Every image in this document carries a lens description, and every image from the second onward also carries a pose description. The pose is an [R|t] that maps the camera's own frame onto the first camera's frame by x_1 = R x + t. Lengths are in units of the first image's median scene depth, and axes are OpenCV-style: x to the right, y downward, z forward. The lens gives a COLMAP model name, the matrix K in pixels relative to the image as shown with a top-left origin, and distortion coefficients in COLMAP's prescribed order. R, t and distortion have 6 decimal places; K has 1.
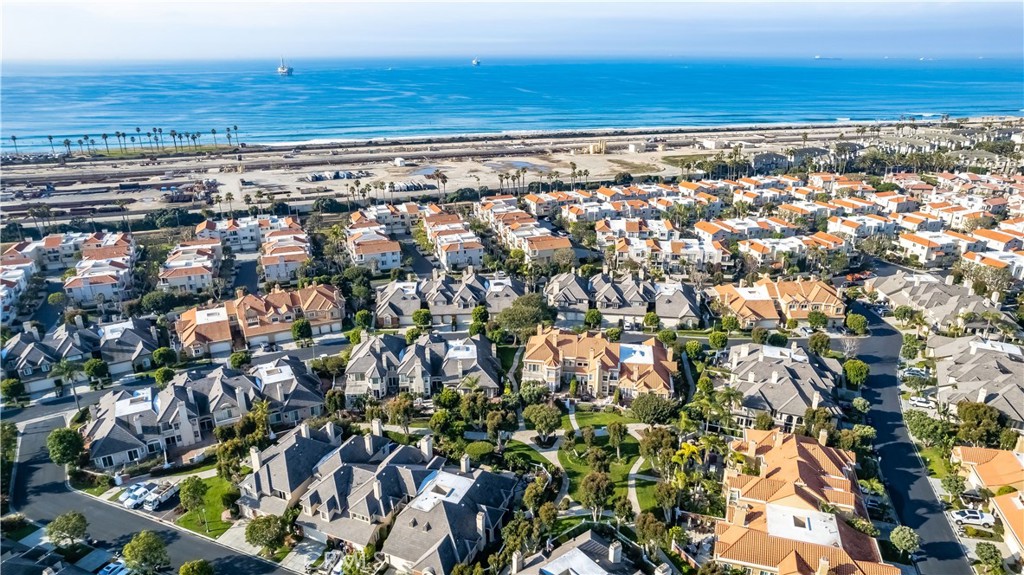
lens RADIAL K [[657.0, 0, 512.0], [0, 657.0, 287.5], [0, 0, 1]] dist [-0.074224, 0.066287]
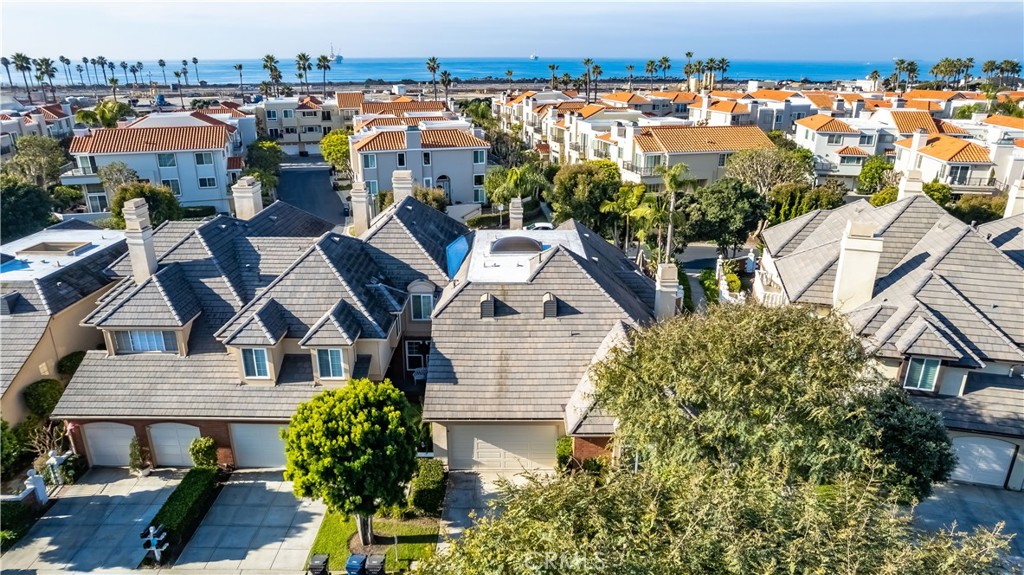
lens RADIAL K [[657.0, 0, 512.0], [0, 657.0, 287.5], [0, 0, 1]] dist [-0.074224, 0.066287]
pose [[0.996388, 0.030494, -0.079250, -0.005802], [-0.030974, 0.999509, -0.004832, 0.006997], [0.079064, 0.007269, 0.996843, 0.724730]]
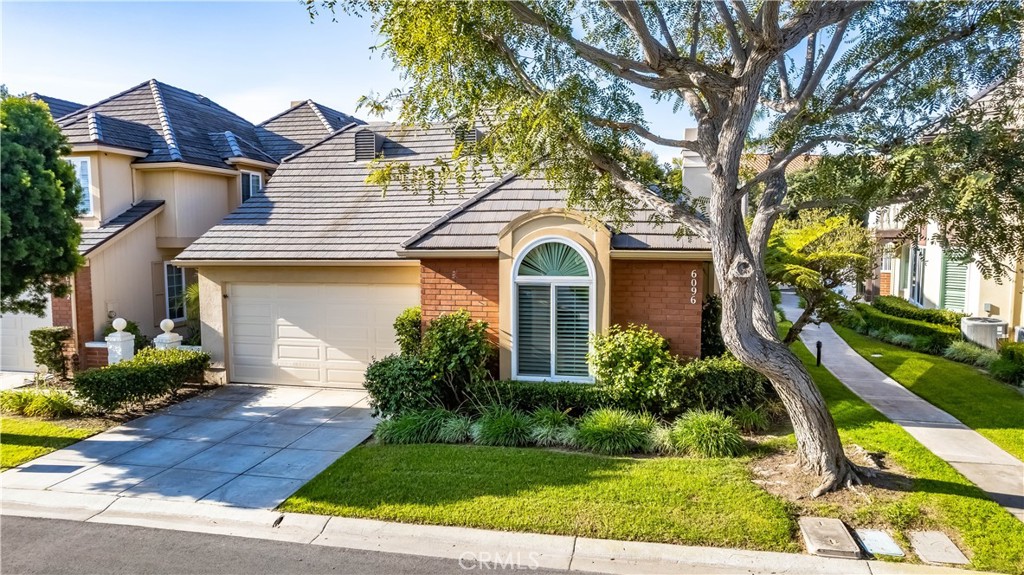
lens RADIAL K [[657.0, 0, 512.0], [0, 657.0, 287.5], [0, 0, 1]] dist [-0.074224, 0.066287]
pose [[0.966017, 0.025038, -0.257265, 0.019995], [-0.090902, 0.964626, -0.247452, 0.050886], [0.241969, 0.262429, 0.934121, 0.800882]]
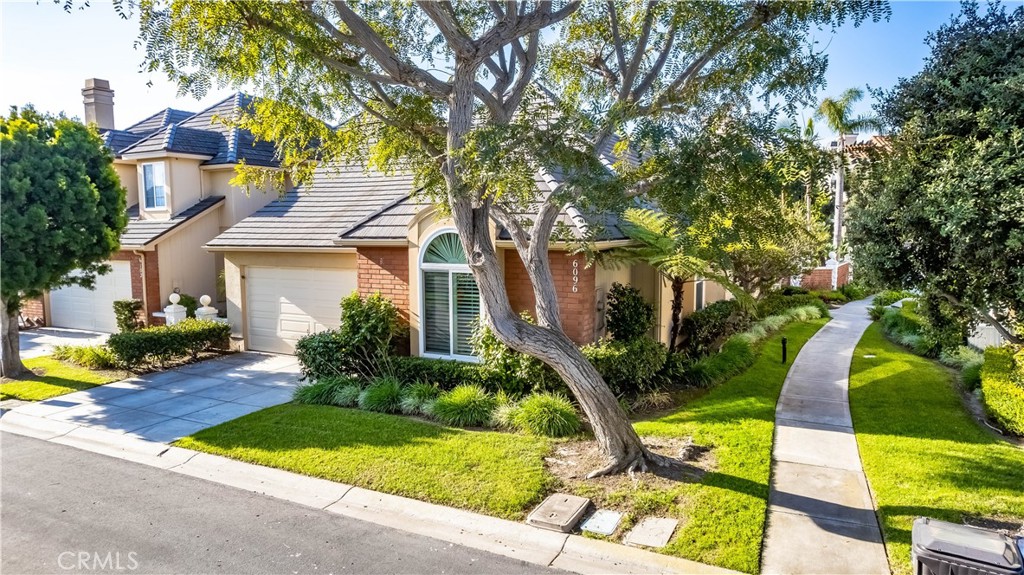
lens RADIAL K [[657.0, 0, 512.0], [0, 657.0, 287.5], [0, 0, 1]] dist [-0.074224, 0.066287]
pose [[0.868489, 0.052432, -0.492928, 0.043772], [-0.170305, 0.965423, -0.197369, 0.049092], [0.465535, 0.255361, 0.847389, 0.804949]]
